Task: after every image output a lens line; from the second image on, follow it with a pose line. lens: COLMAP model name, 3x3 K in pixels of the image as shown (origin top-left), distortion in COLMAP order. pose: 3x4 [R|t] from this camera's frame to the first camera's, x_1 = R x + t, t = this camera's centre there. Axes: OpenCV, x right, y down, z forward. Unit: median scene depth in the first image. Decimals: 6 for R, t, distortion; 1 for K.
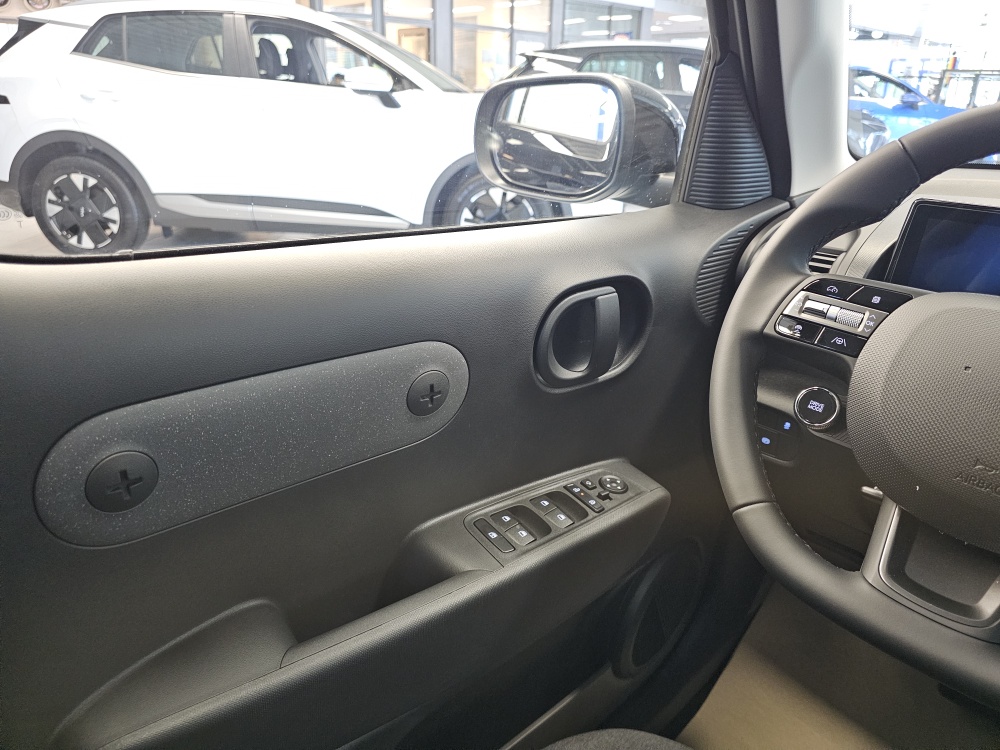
lens RADIAL K [[684.4, 0, 500.0], [0, 684.4, 375.0], [0, 0, 1]] dist [0.003365, 0.000490]
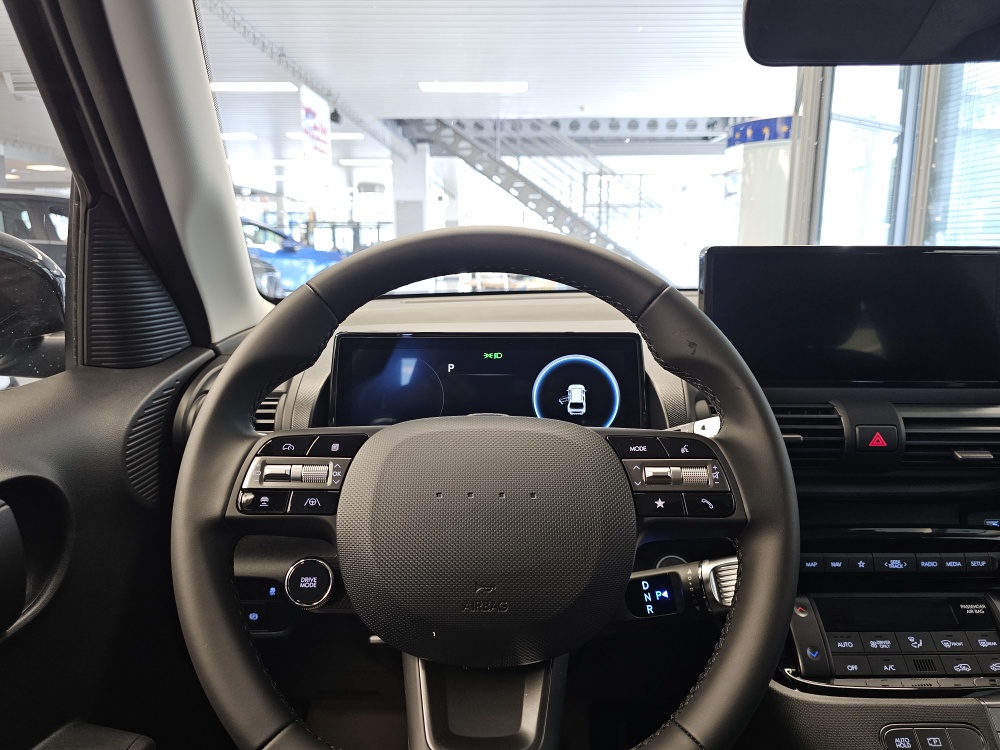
lens RADIAL K [[671.3, 0, 497.0], [0, 671.3, 387.8], [0, 0, 1]] dist [0.017609, -0.003412]
pose [[0.694548, -0.169795, 0.699122, 0.055010], [0.289254, 0.955656, -0.055263, -0.051455], [-0.658737, 0.240607, 0.712863, 0.131566]]
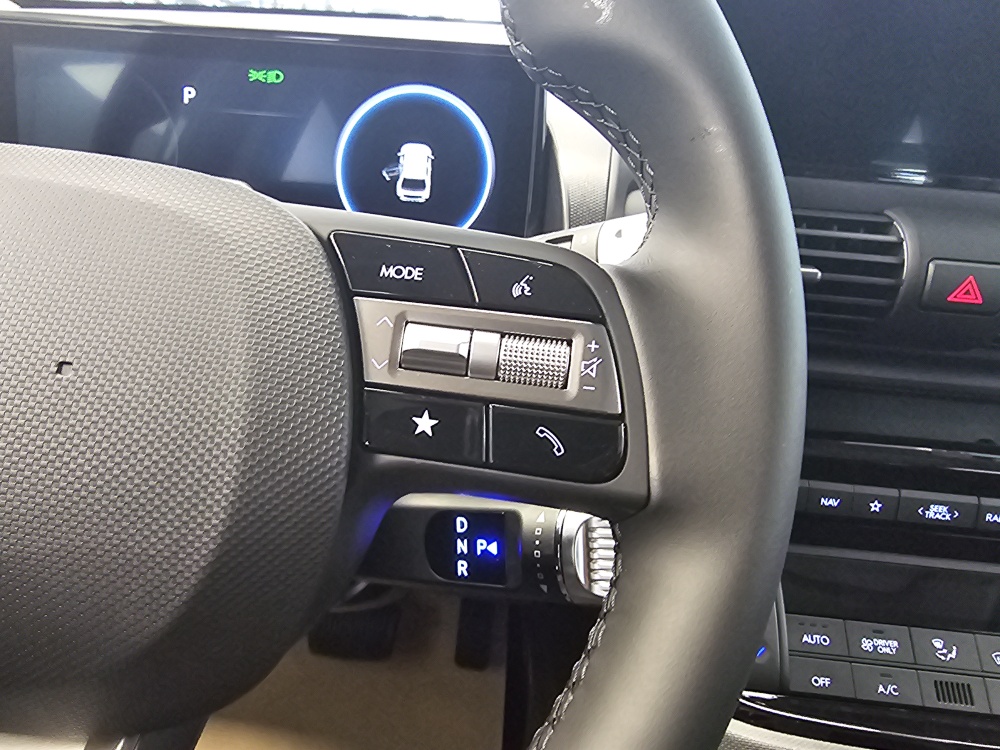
lens RADIAL K [[693.6, 0, 423.5], [0, 693.6, 373.9], [0, 0, 1]] dist [0.001033, 0.002820]
pose [[0.756541, -0.265228, 0.597746, 0.427821], [0.210607, 0.964178, 0.161263, 0.009335], [-0.619105, 0.003887, 0.785299, 0.305293]]
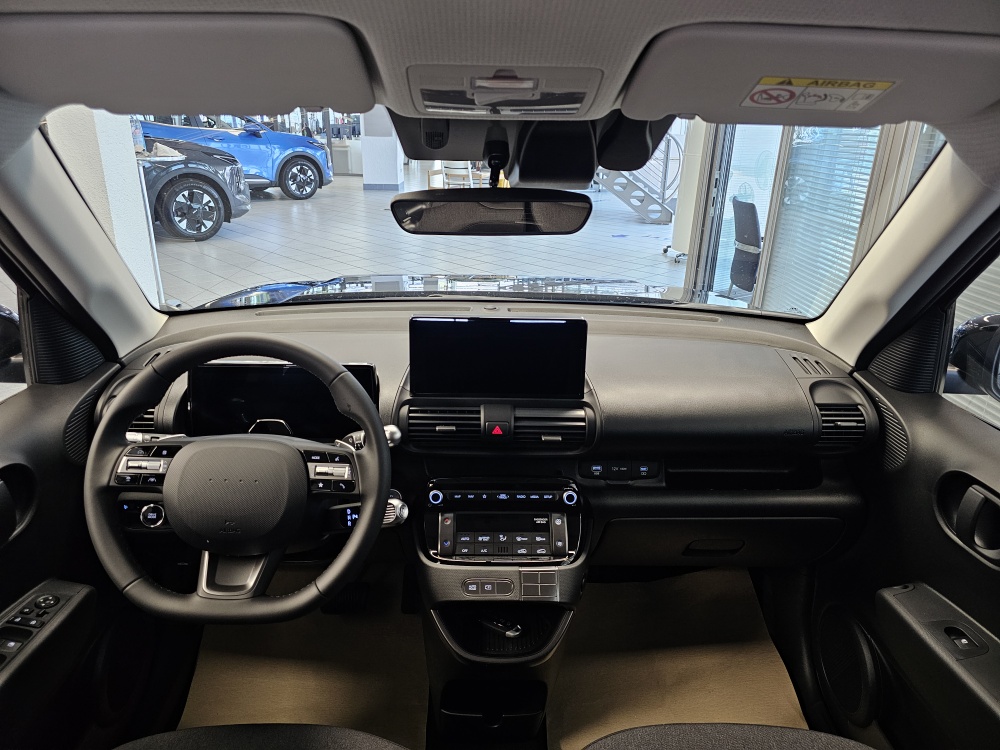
lens RADIAL K [[660.8, 0, 500.0], [0, 660.8, 375.0], [0, 0, 1]] dist [0.050483, -0.052256]
pose [[0.674992, -0.269314, 0.686917, -0.024130], [0.273806, 0.955955, 0.105741, -0.179260], [-0.685139, 0.116707, 0.719002, -0.691158]]
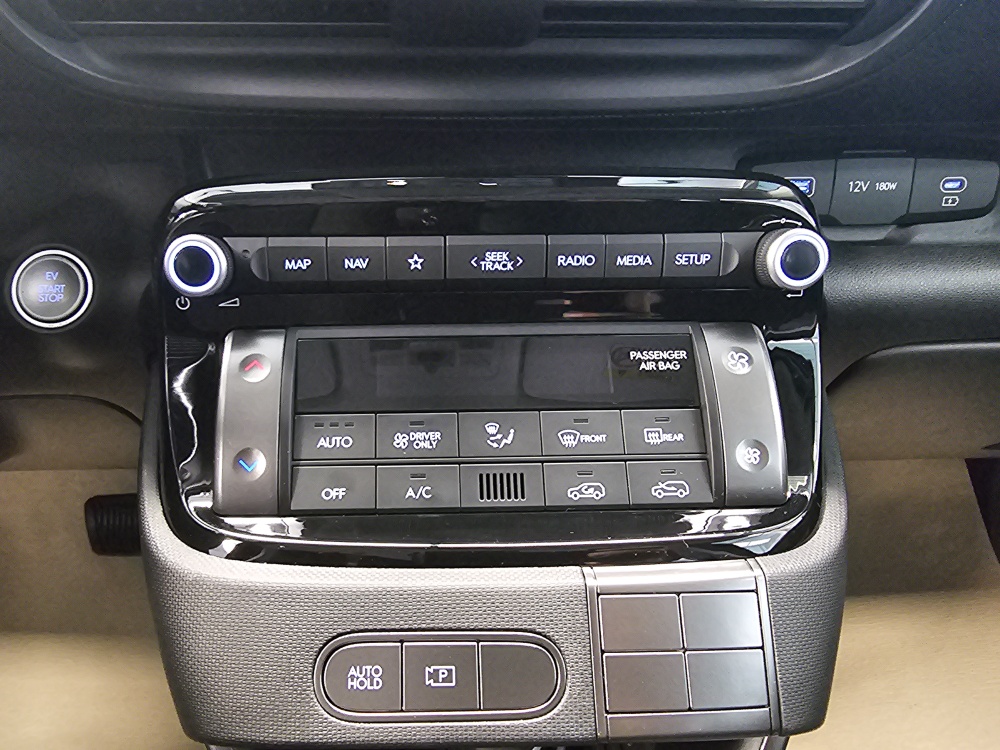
lens RADIAL K [[693.6, 0, 423.5], [0, 693.6, 373.9], [0, 0, 1]] dist [0.001033, 0.002820]
pose [[0.682096, -0.423471, 0.596169, 0.706249], [0.296237, 0.905383, 0.304179, 0.194923], [-0.668572, -0.030872, 0.743006, 0.213764]]
